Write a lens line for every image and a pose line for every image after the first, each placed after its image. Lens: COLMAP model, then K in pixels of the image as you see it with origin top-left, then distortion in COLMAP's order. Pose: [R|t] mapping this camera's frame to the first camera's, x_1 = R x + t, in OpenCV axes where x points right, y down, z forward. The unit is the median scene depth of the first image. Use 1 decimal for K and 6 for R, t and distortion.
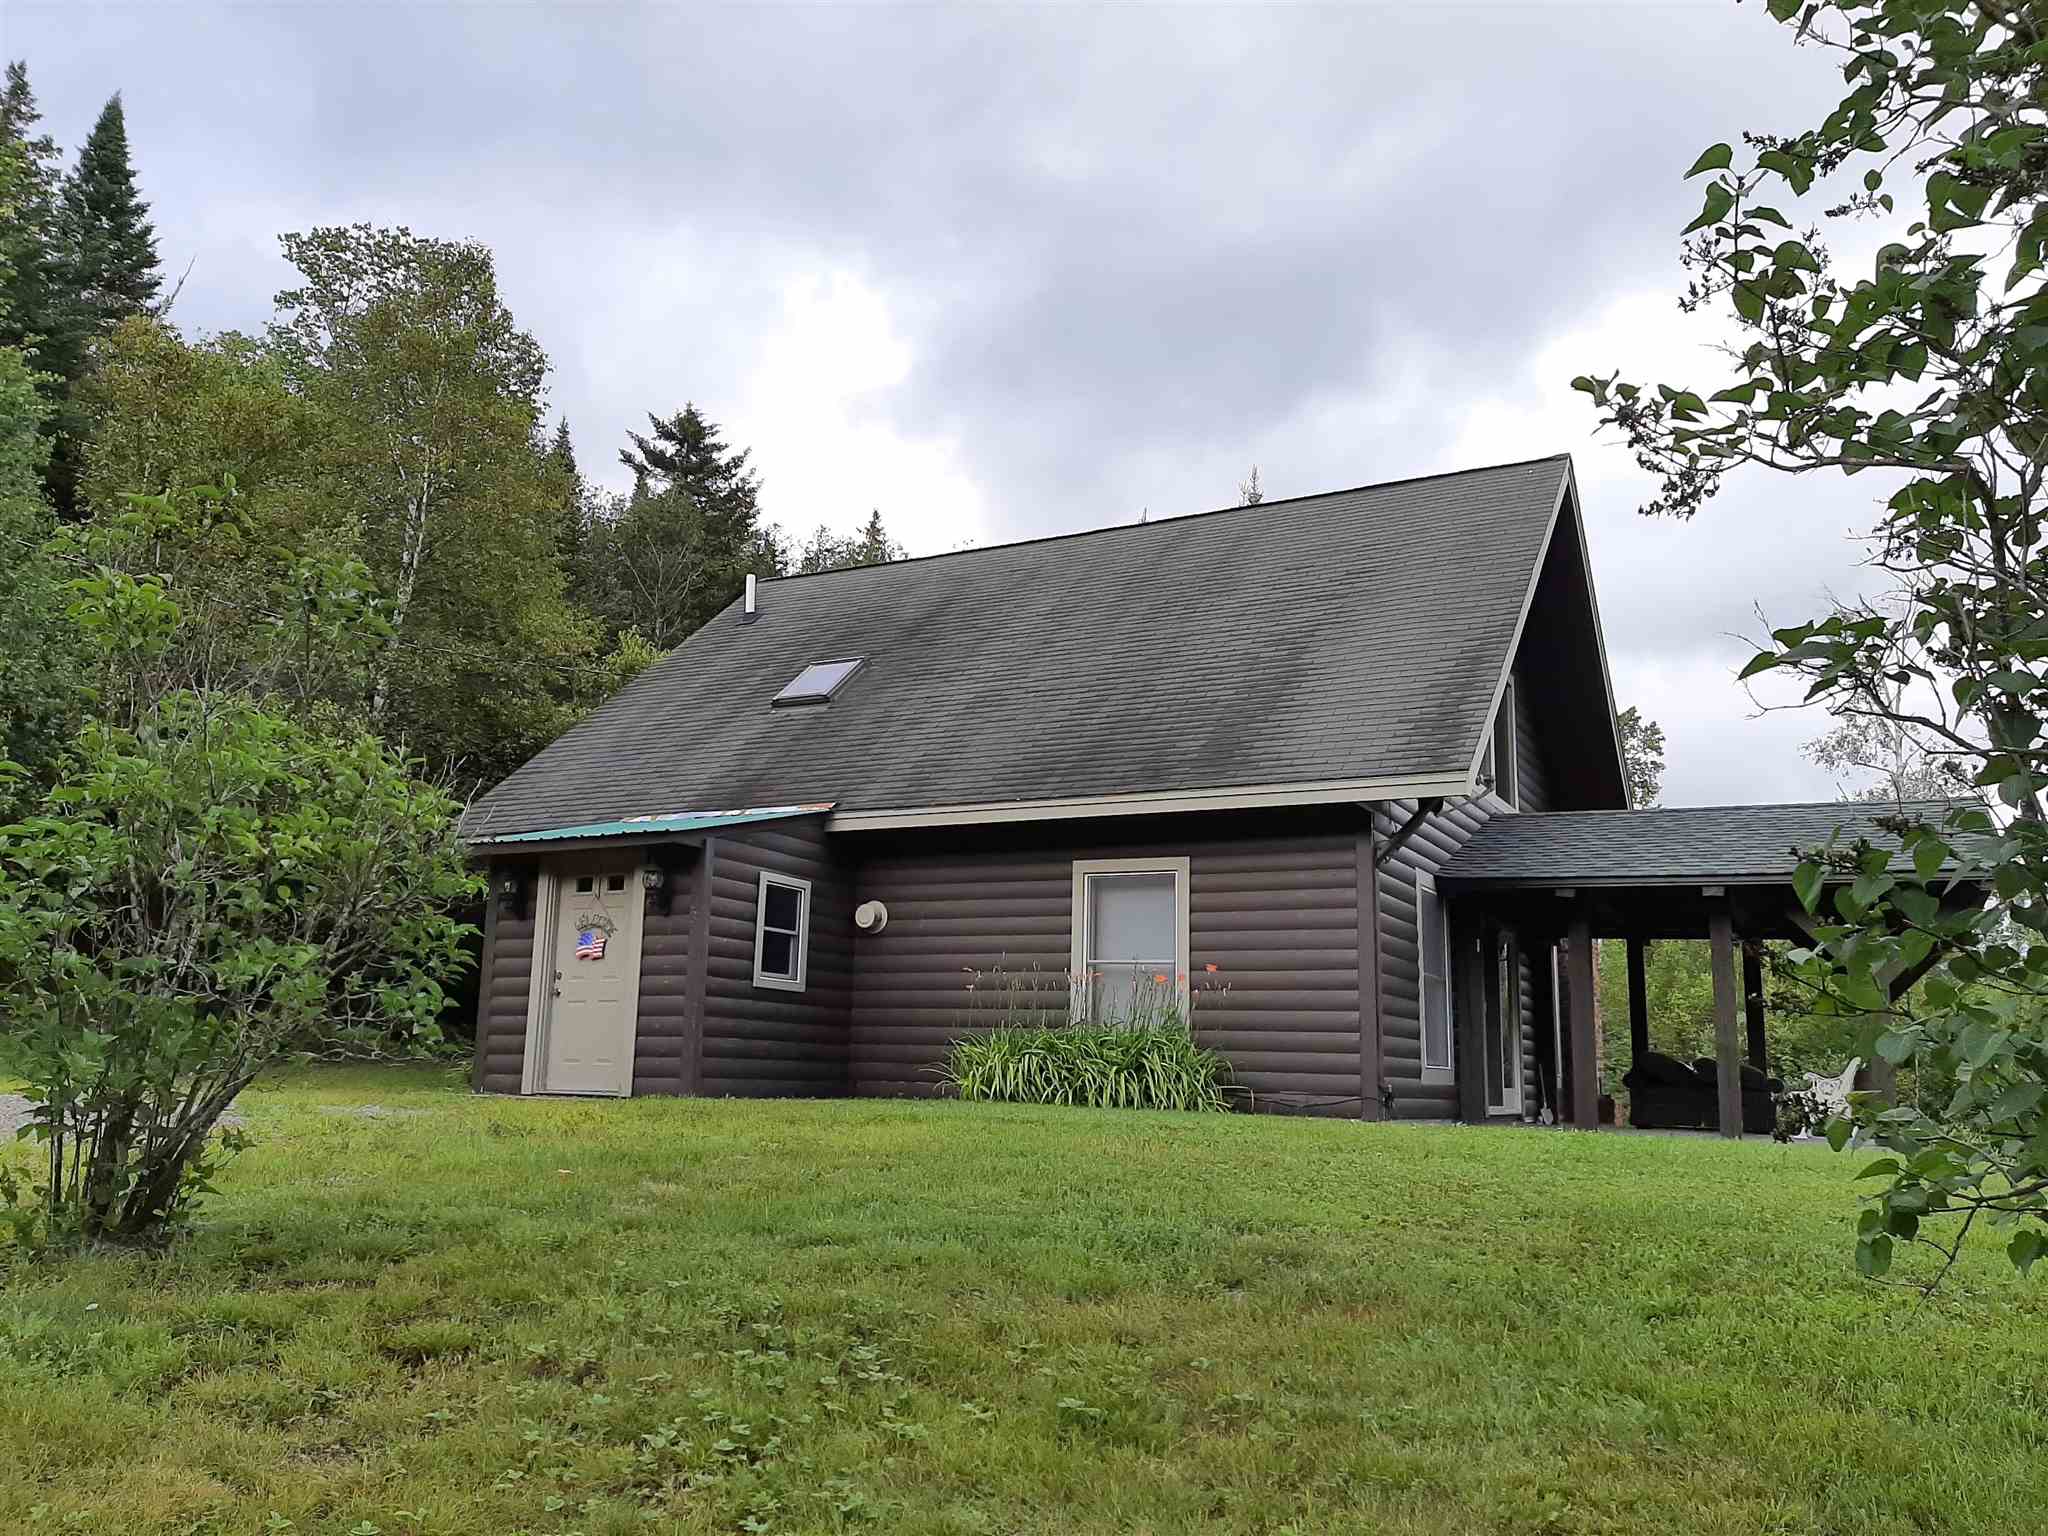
lens RADIAL K [[1590.0, 0, 1024.0], [0, 1590.0, 768.0], [0, 0, 1]] dist [-0.002143, -0.081244]
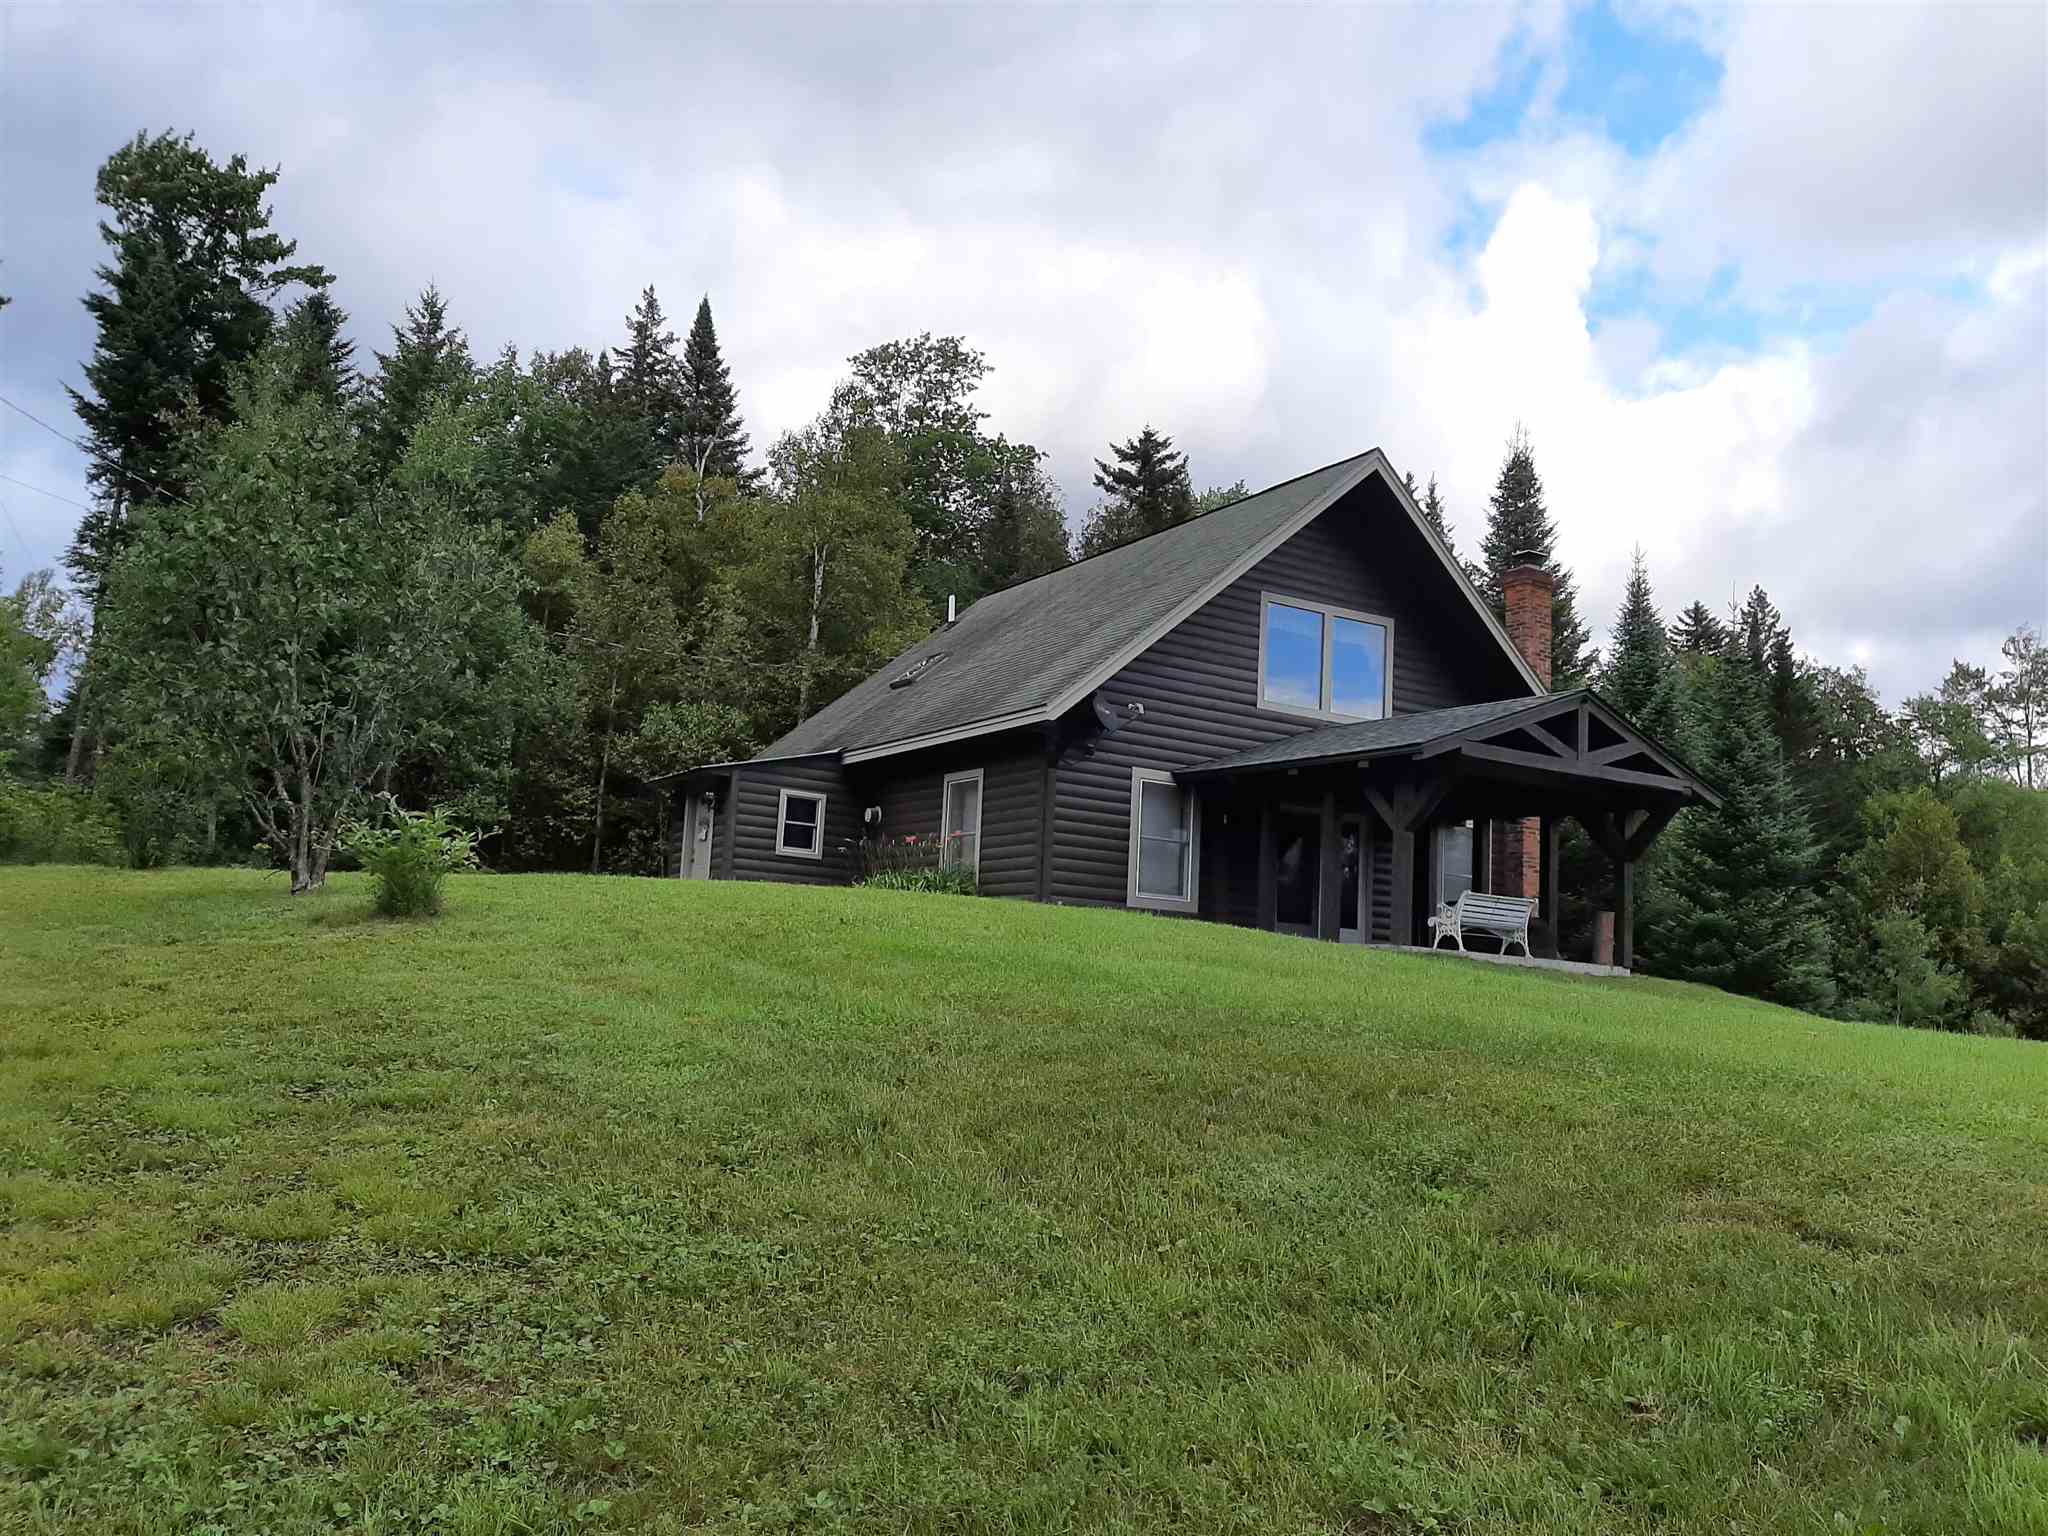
lens RADIAL K [[1590.0, 0, 1024.0], [0, 1590.0, 768.0], [0, 0, 1]] dist [-0.002143, -0.081244]
pose [[0.853473, -0.049524, -0.518778, 0.447256], [0.065860, 0.997743, 0.013102, 0.016823], [0.516958, -0.045349, 0.854808, -0.163636]]
